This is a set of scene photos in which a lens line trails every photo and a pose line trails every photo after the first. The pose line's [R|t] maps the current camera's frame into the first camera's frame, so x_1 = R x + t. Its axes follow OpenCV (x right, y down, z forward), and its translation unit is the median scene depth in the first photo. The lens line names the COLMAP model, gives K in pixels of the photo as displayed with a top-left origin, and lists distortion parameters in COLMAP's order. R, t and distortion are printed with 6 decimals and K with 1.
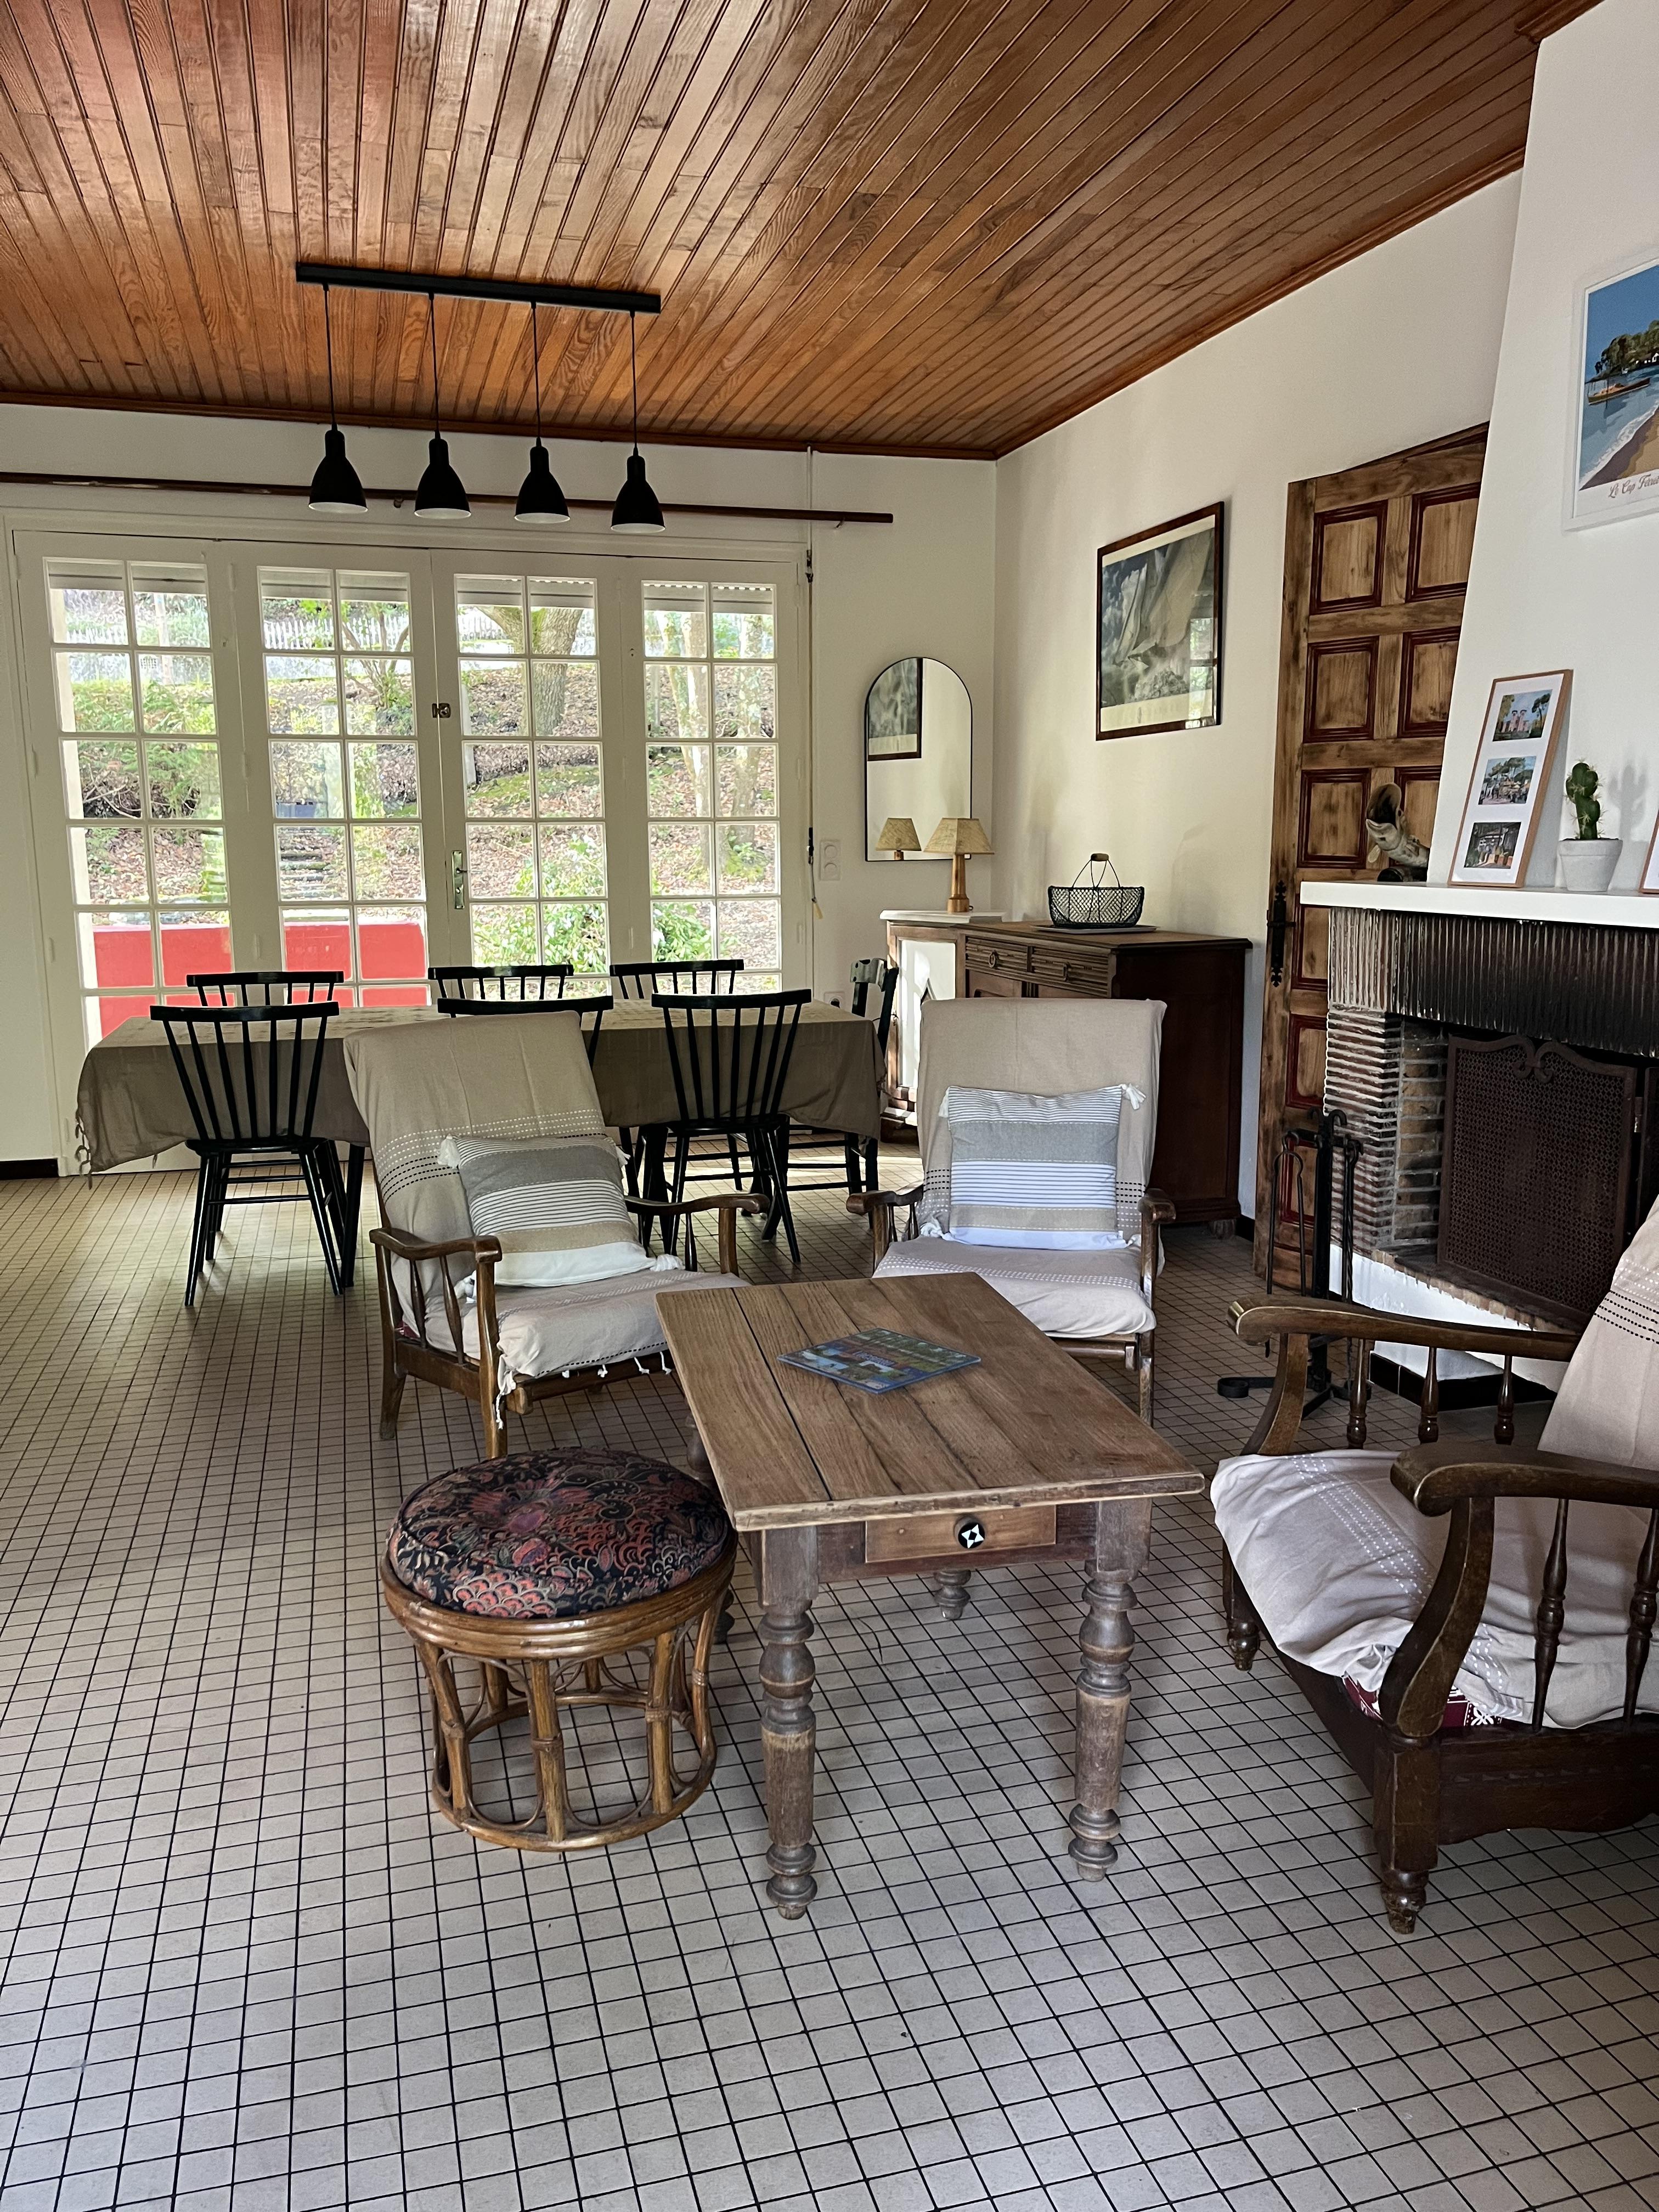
lens RADIAL K [[1687.5, 0, 829.5], [0, 1687.5, 1106.0], [0, 0, 1]] dist [0.000676, 0.000364]
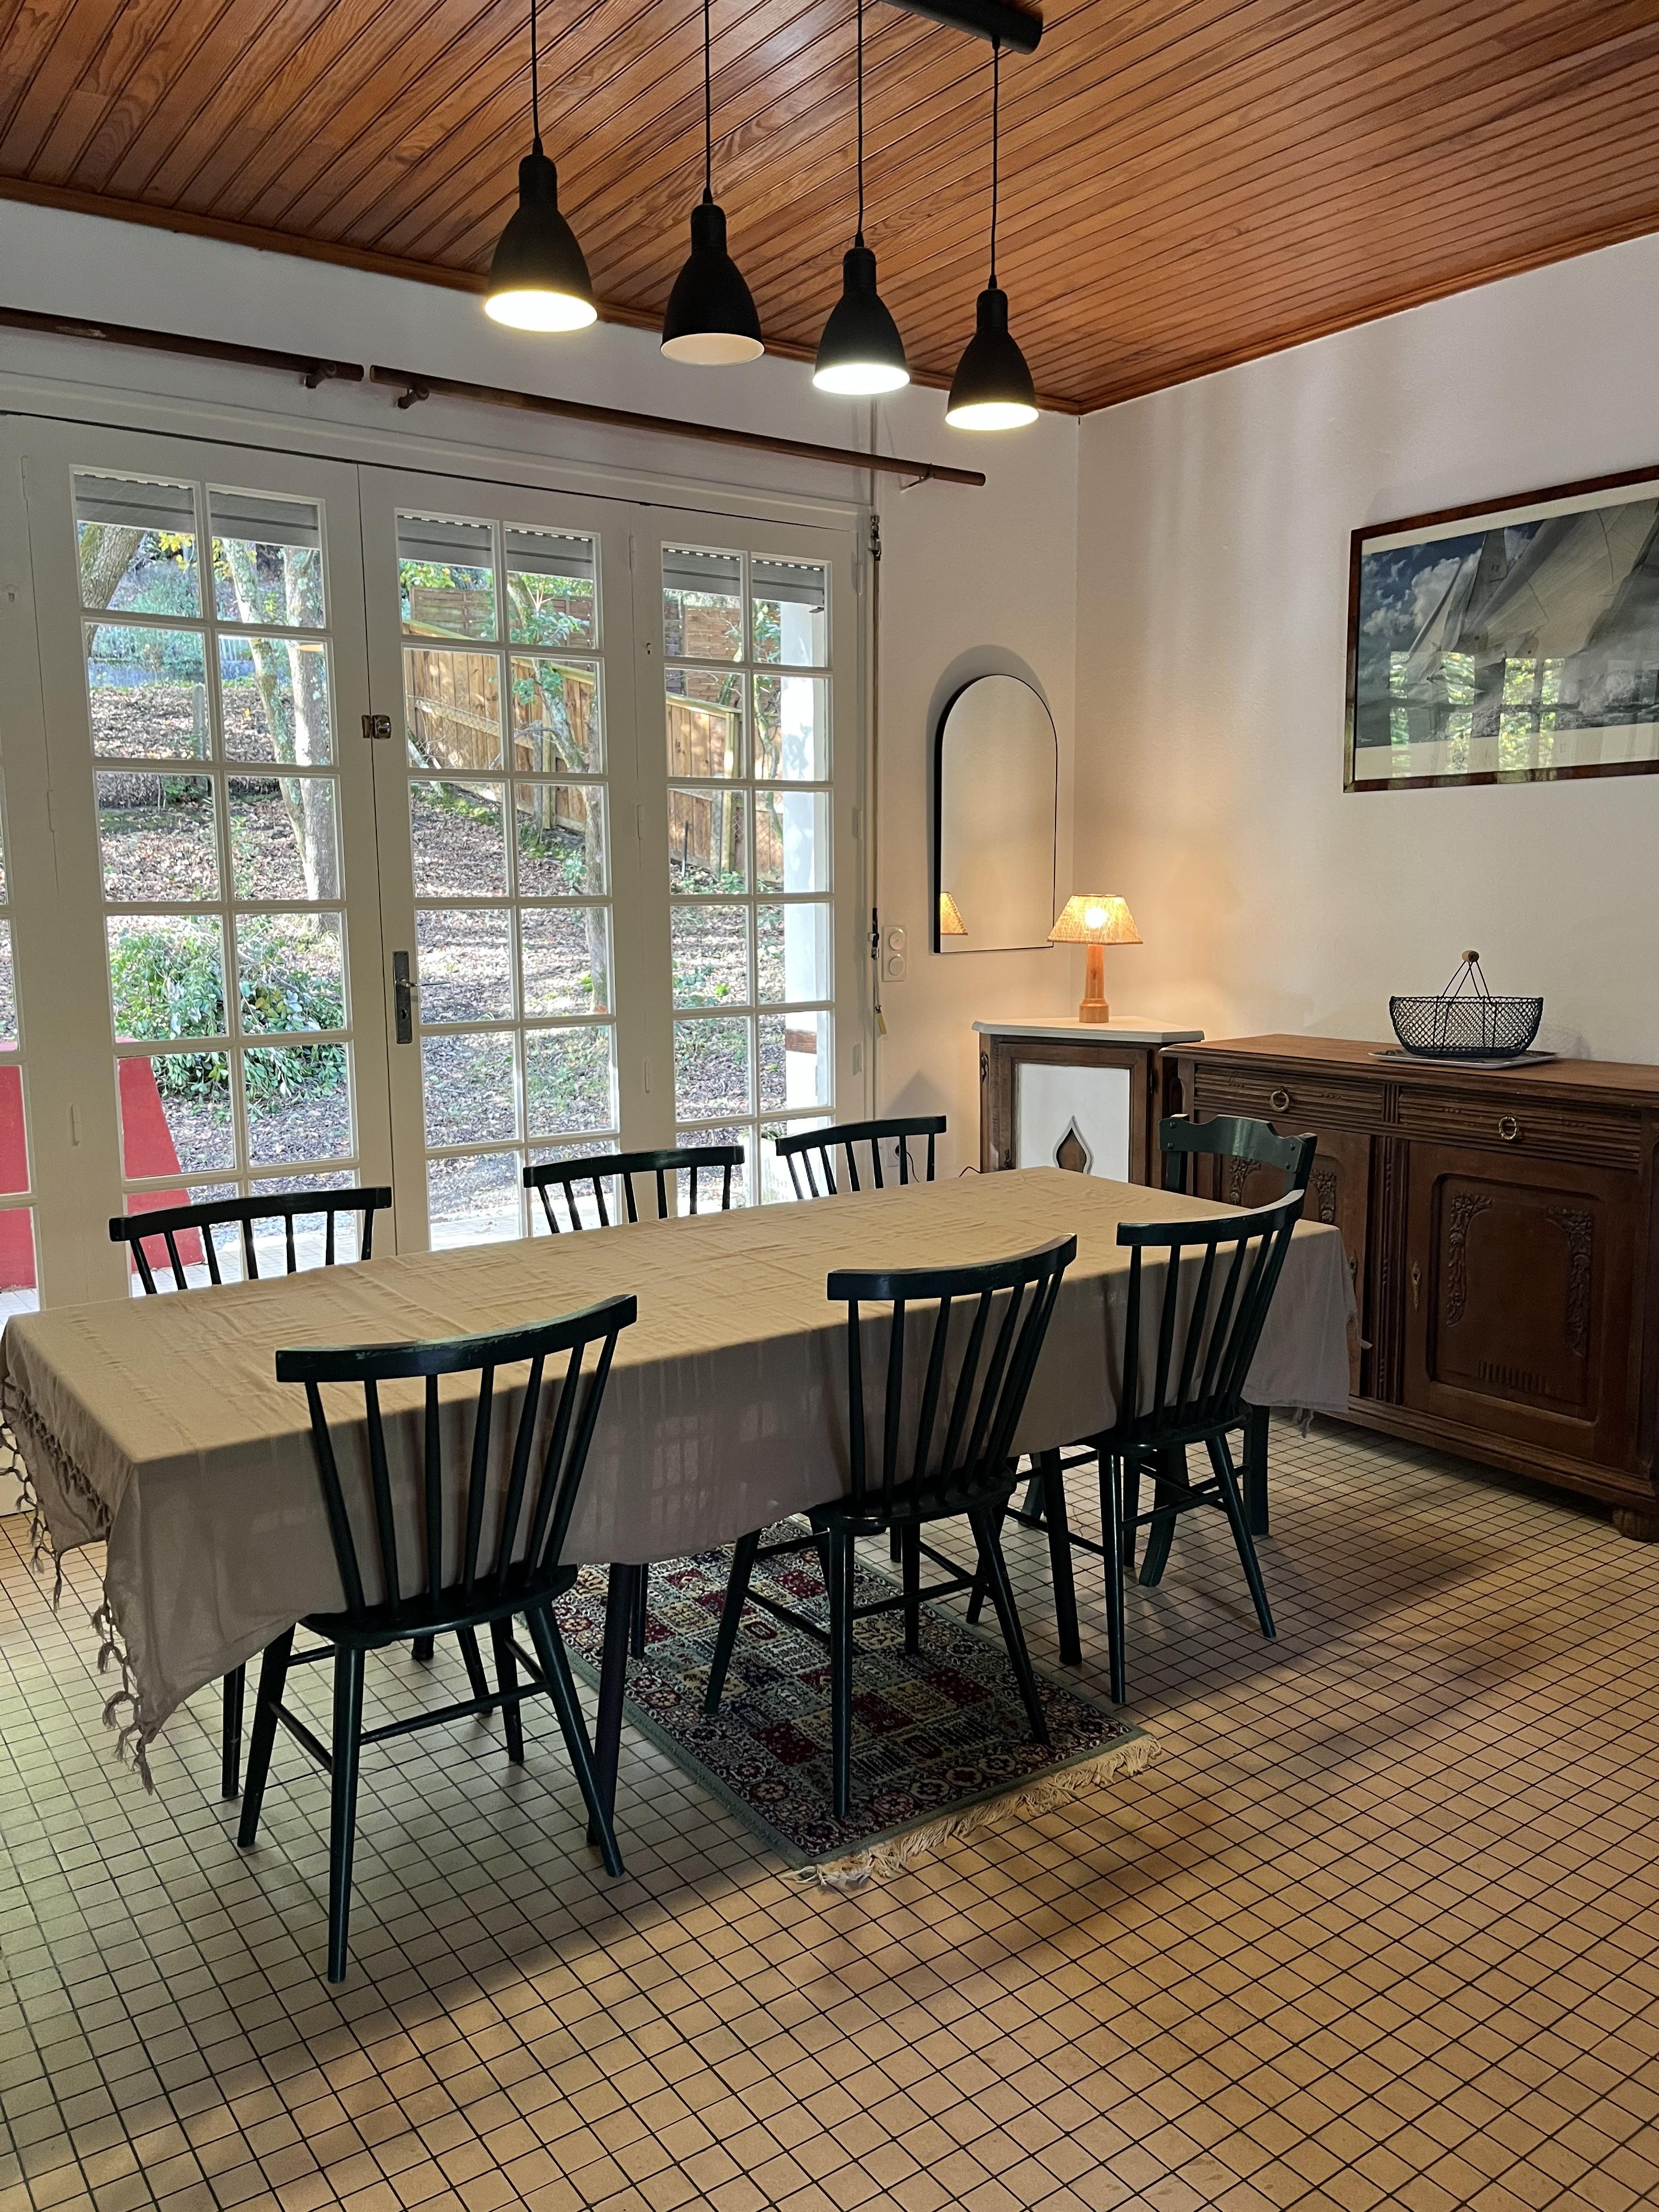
lens RADIAL K [[1687.5, 0, 829.5], [0, 1687.5, 1106.0], [0, 0, 1]] dist [0.000676, 0.000364]
pose [[0.943210, -0.045137, 0.329115, -0.301715], [0.055137, 0.998256, -0.021109, -0.078660], [-0.327588, 0.038056, 0.944054, 0.392352]]
